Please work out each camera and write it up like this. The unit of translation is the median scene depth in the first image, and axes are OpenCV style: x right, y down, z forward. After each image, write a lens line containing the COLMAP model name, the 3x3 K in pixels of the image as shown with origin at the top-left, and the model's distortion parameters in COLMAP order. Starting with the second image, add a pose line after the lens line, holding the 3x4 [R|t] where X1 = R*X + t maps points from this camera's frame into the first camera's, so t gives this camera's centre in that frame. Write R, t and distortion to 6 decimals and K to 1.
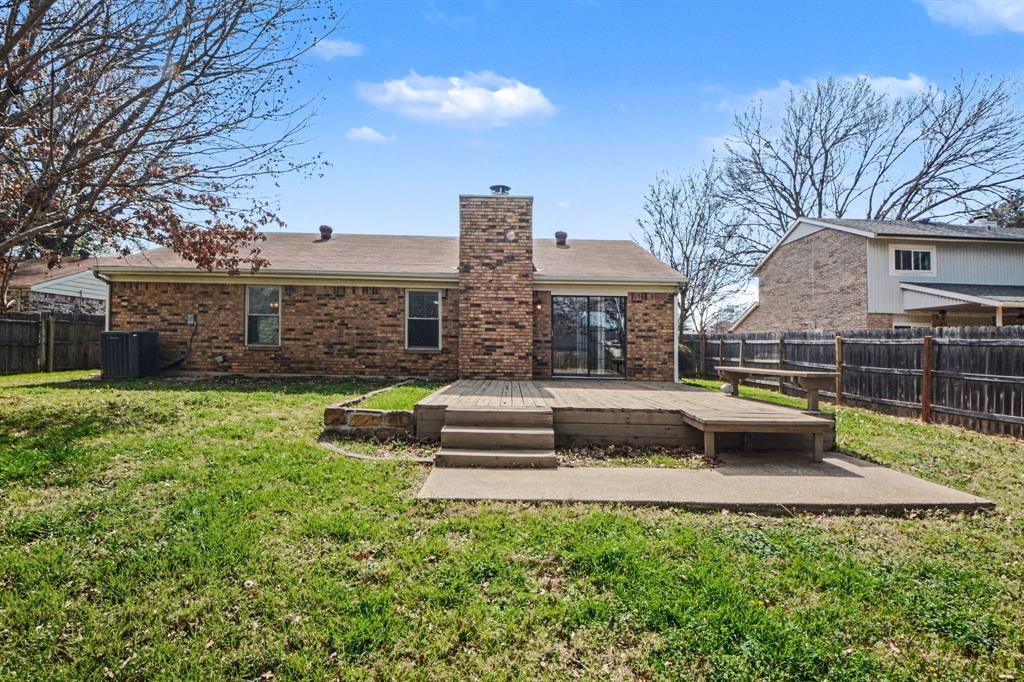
lens RADIAL K [[450.9, 0, 511.3], [0, 450.9, 318.2], [0, 0, 1]] dist [0.000520, -0.000309]
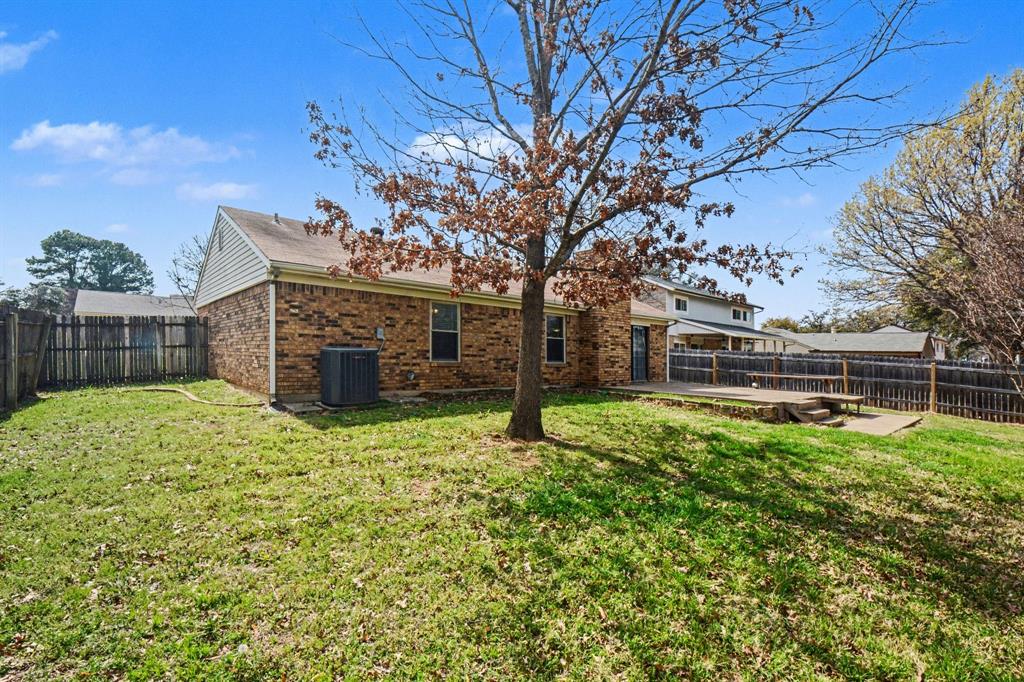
lens RADIAL K [[450.9, 0, 511.3], [0, 450.9, 318.2], [0, 0, 1]] dist [0.000520, -0.000309]
pose [[0.762742, 0.051328, 0.644663, -1.089913], [-0.060849, 0.998119, -0.007476, -0.037228], [-0.643834, -0.033524, 0.764430, 0.143789]]
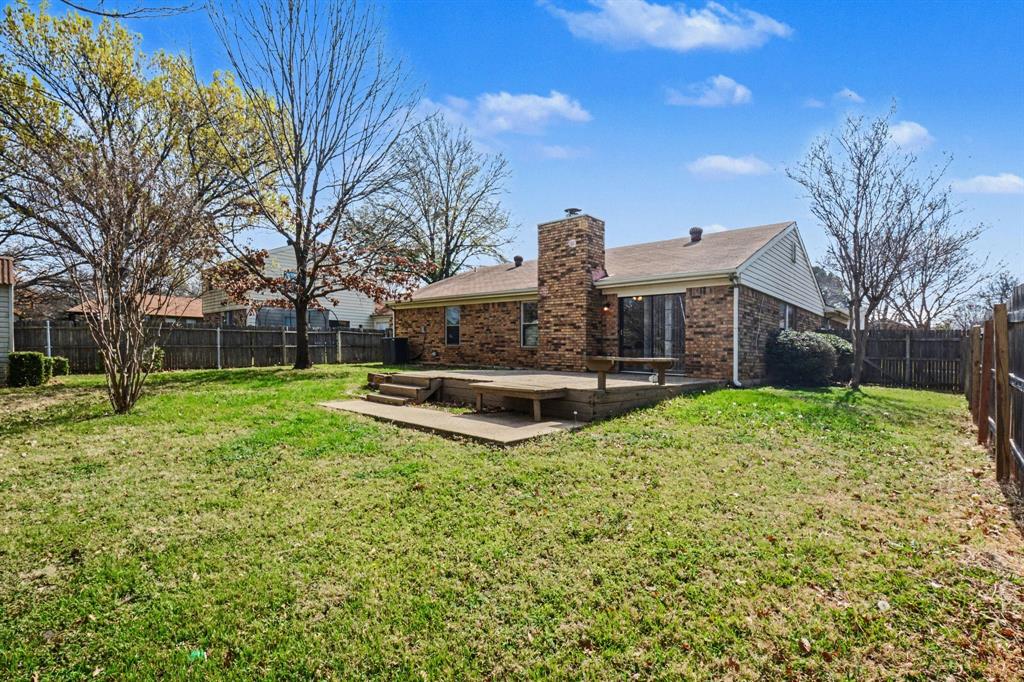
lens RADIAL K [[471.4, 0, 512.0], [0, 471.4, 341.0], [0, 0, 1]] dist [-0.000923, -0.000217]
pose [[0.721449, -0.015386, -0.692296, 0.703442], [0.040872, 0.998956, 0.020392, 0.021529], [0.691260, -0.043007, 0.721325, -0.014877]]
